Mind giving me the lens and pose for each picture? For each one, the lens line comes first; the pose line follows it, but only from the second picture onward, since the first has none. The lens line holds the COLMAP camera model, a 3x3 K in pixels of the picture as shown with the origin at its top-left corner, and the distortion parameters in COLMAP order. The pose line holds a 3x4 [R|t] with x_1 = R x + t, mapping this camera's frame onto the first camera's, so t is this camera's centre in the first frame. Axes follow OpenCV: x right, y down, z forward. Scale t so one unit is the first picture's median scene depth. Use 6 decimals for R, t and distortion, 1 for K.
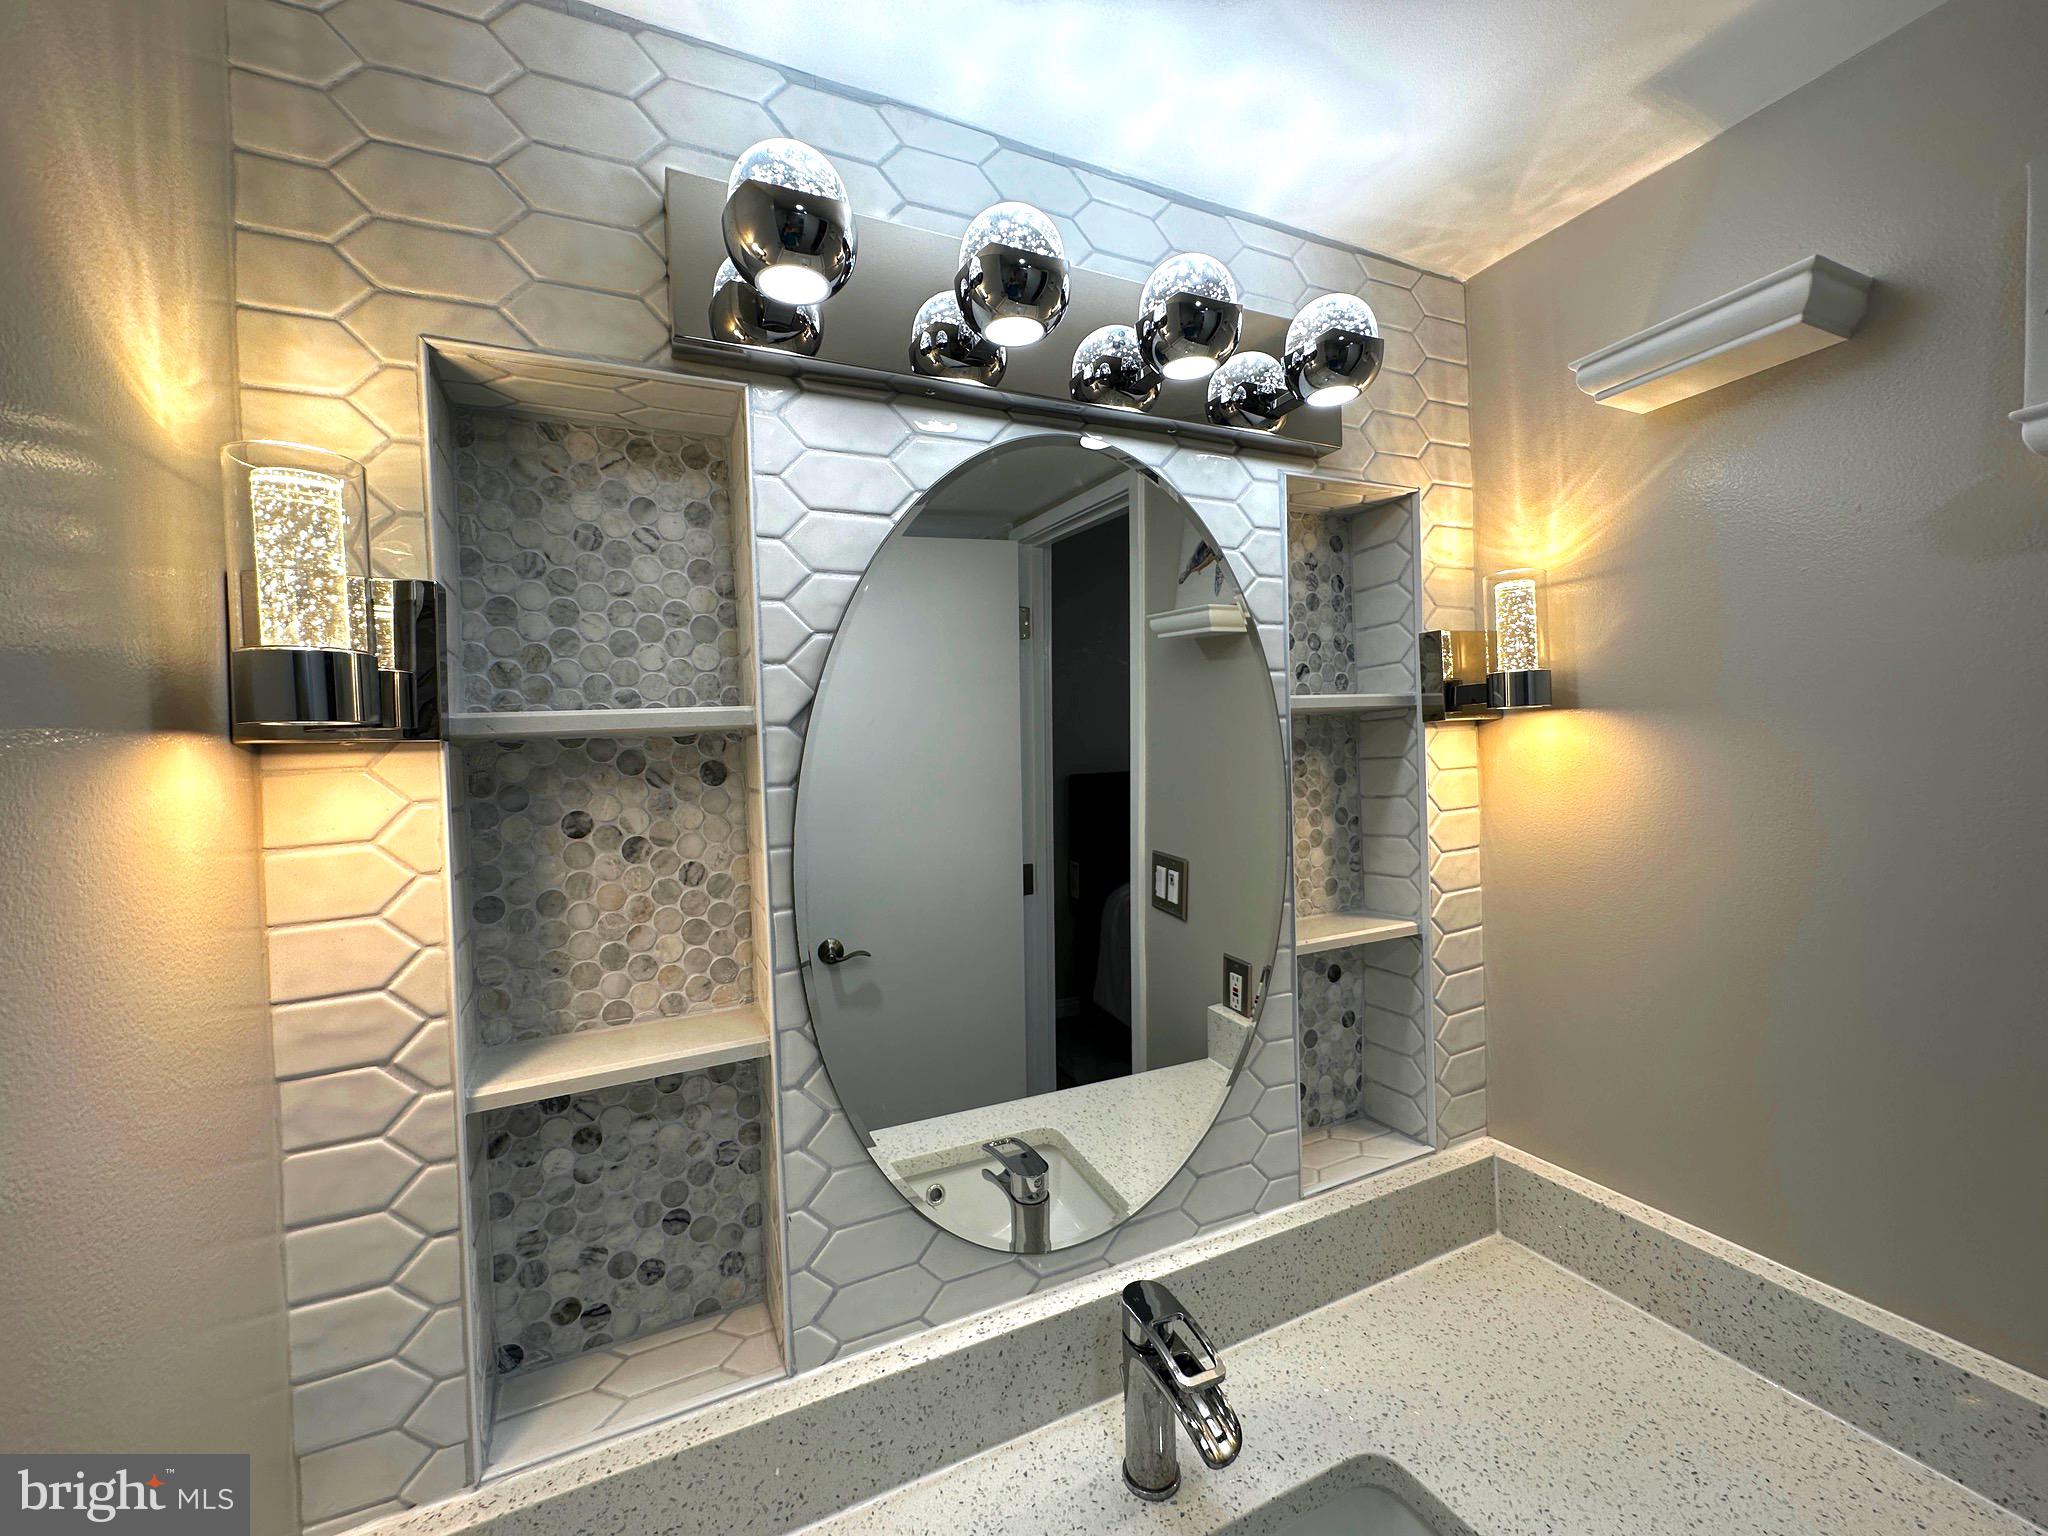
lens RADIAL K [[825.1, 0, 1018.4], [0, 825.1, 764.6], [0, 0, 1]] dist [-0.004740, 0.001343]
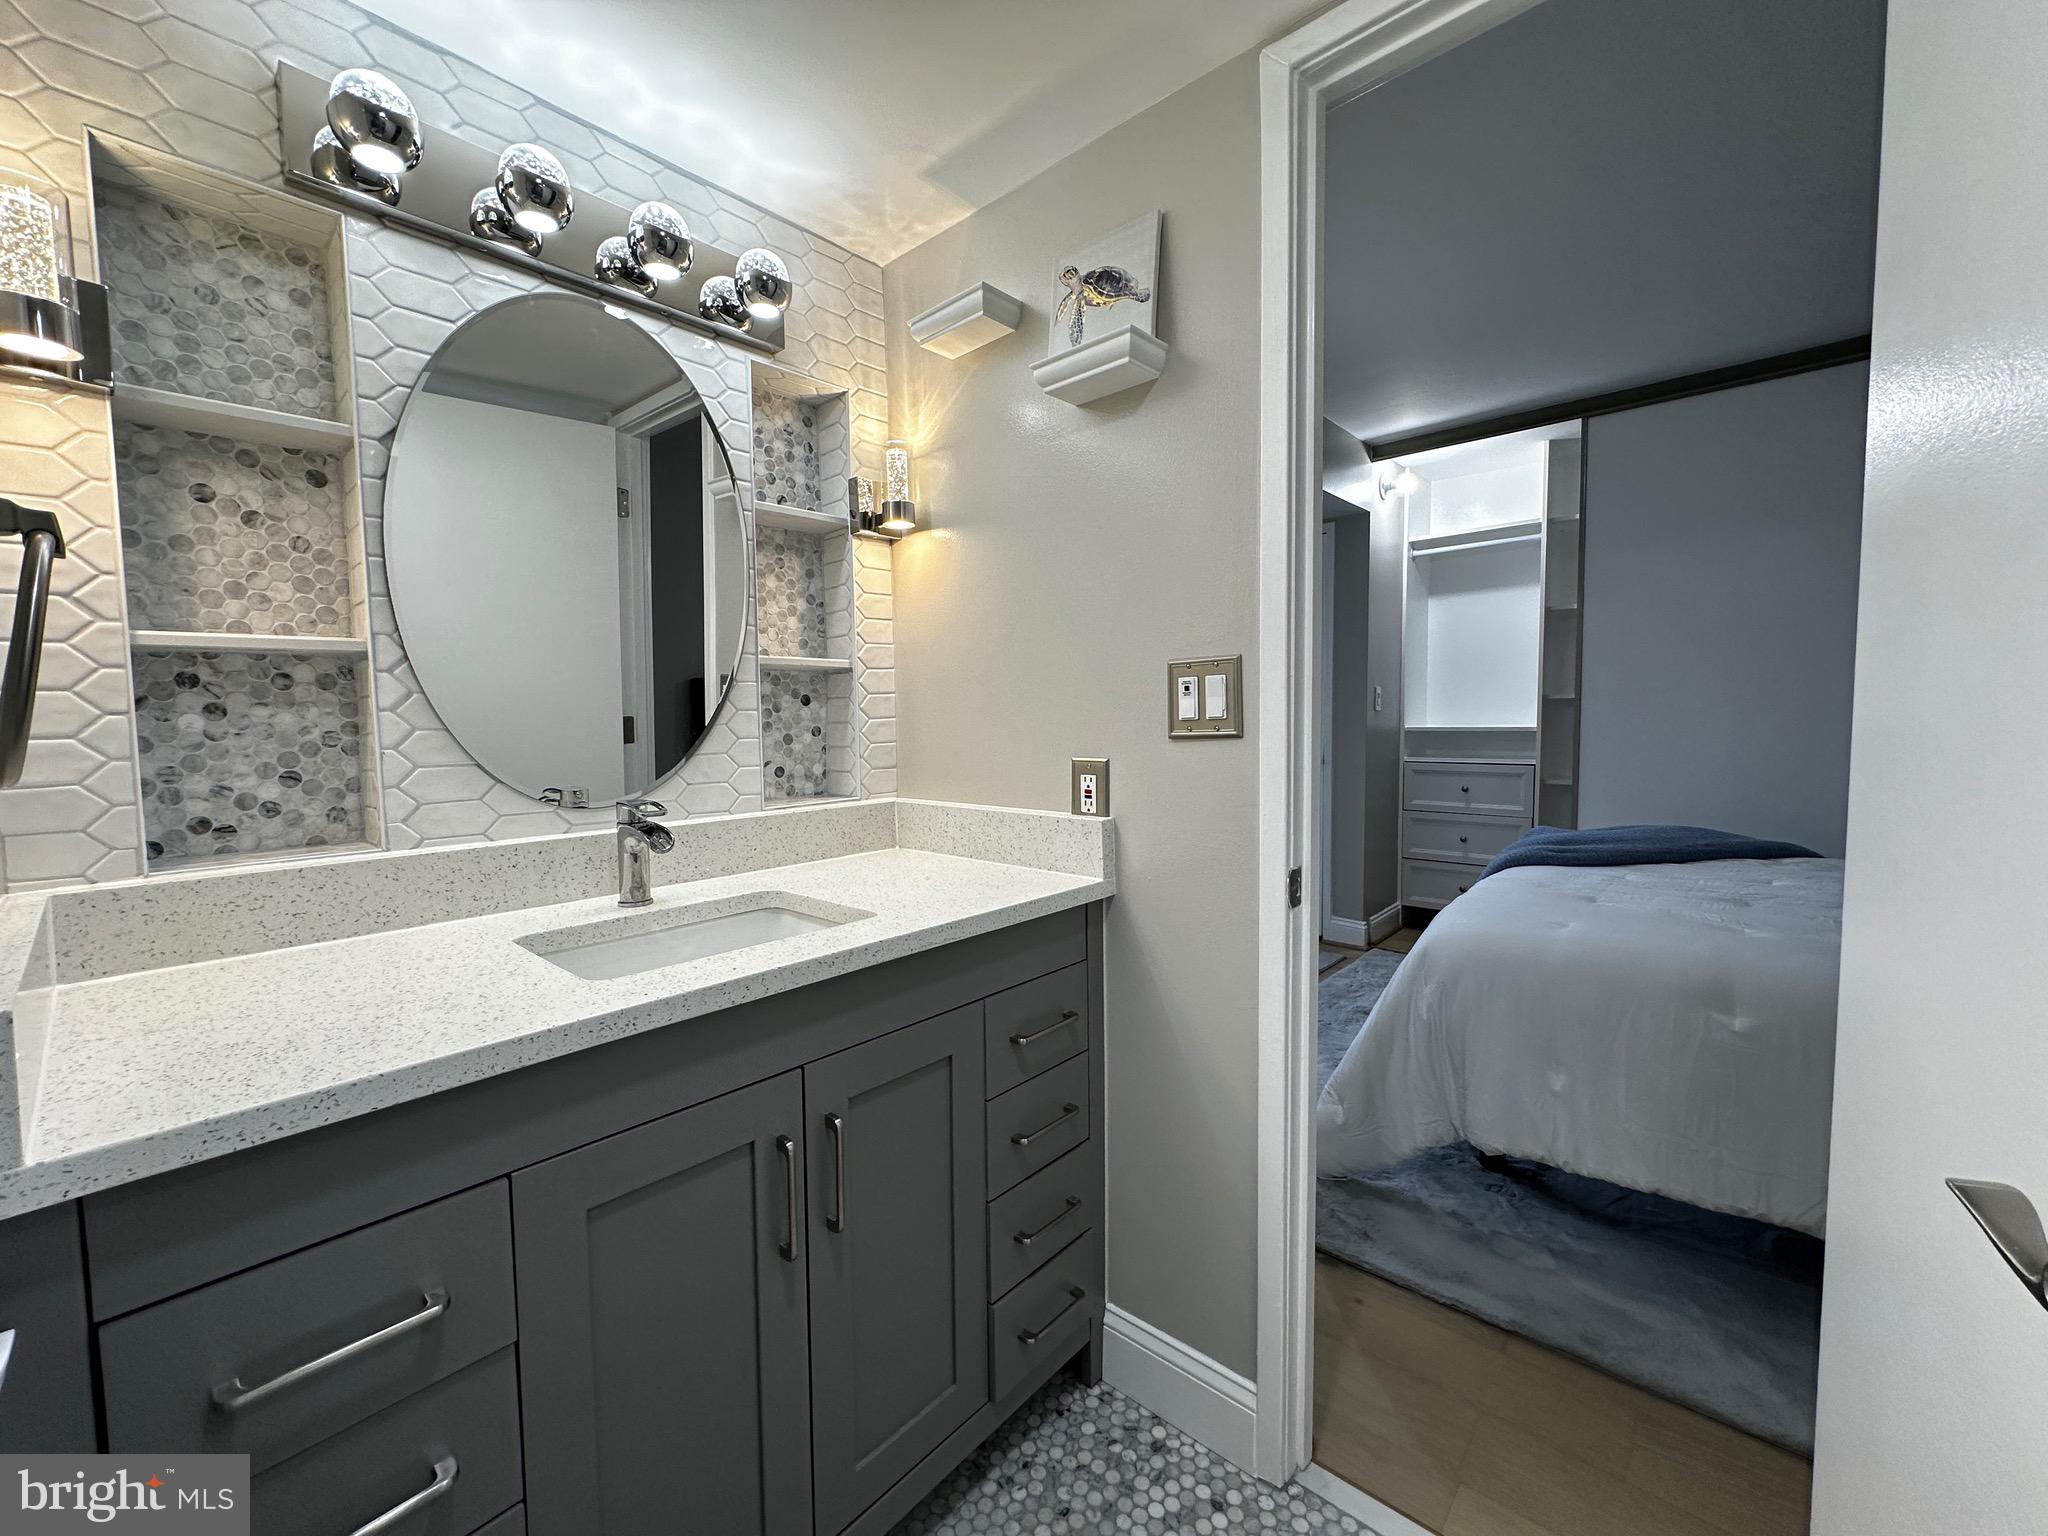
lens RADIAL K [[825.1, 0, 1022.0], [0, 825.1, 765.6], [0, 0, 1]] dist [-0.004740, 0.001343]
pose [[0.920934, -0.004334, 0.389694, 0.226490], [-0.008820, 0.999450, 0.031959, 0.482953], [-0.389618, -0.032869, 0.920390, -0.897136]]
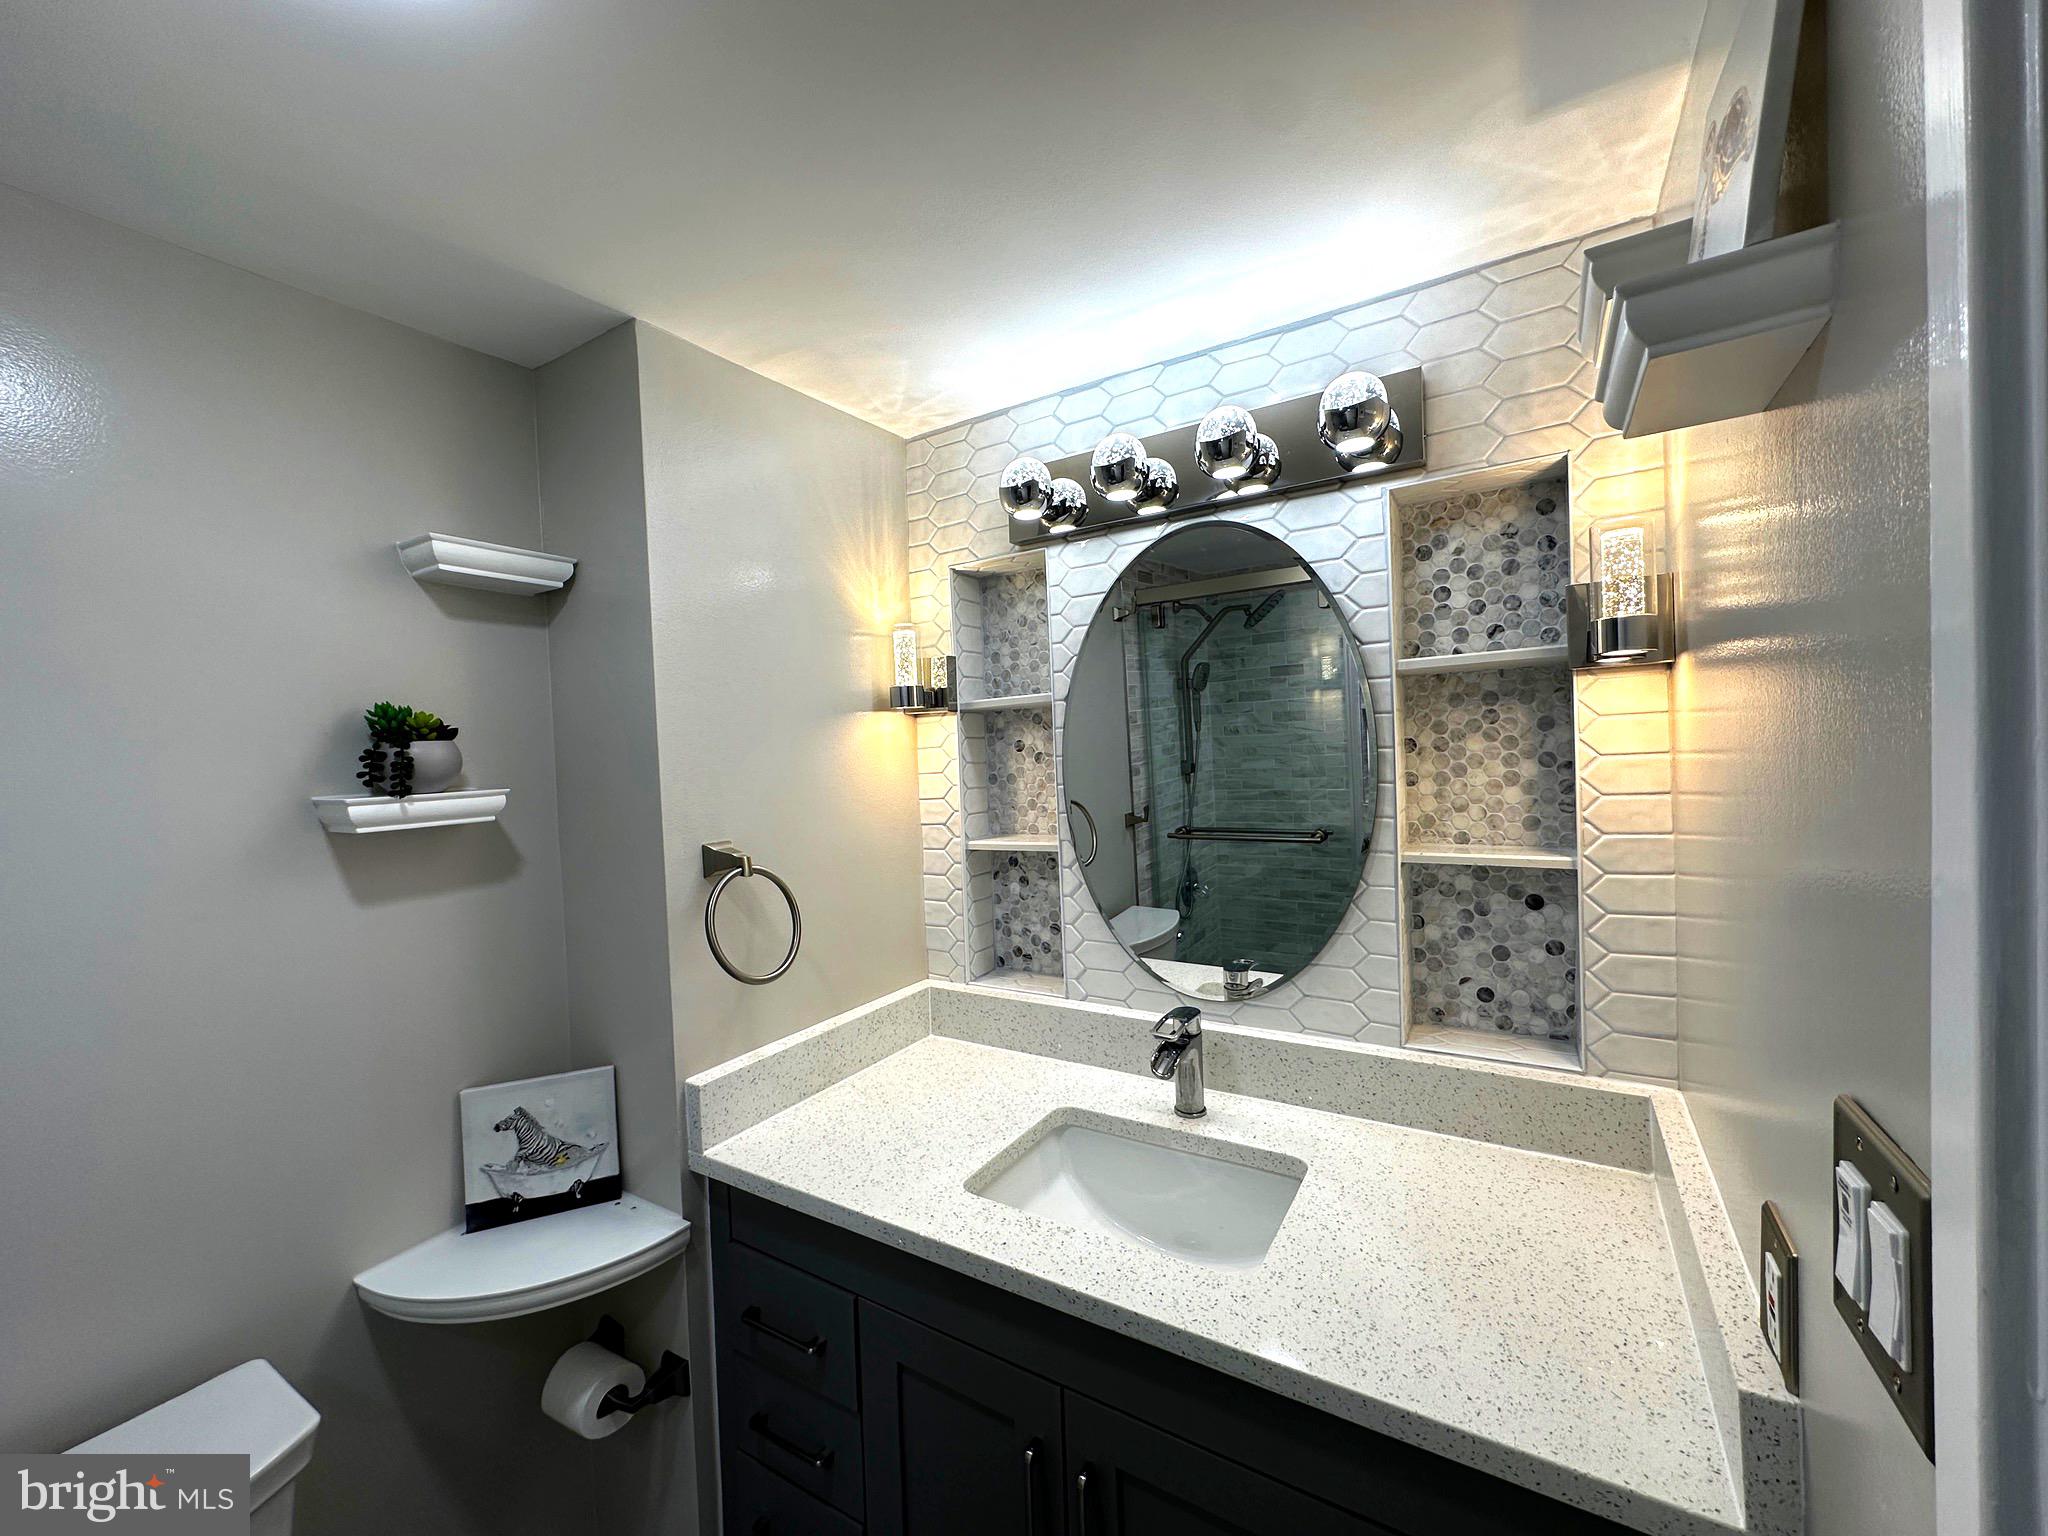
lens RADIAL K [[825.1, 0, 1021.3], [0, 825.1, 765.0], [0, 0, 1]] dist [-0.004740, 0.001343]
pose [[0.540401, 0.031568, -0.840815, 1.392214], [0.006989, 0.999093, 0.042002, 0.028024], [0.841379, -0.028575, 0.539690, -0.248836]]
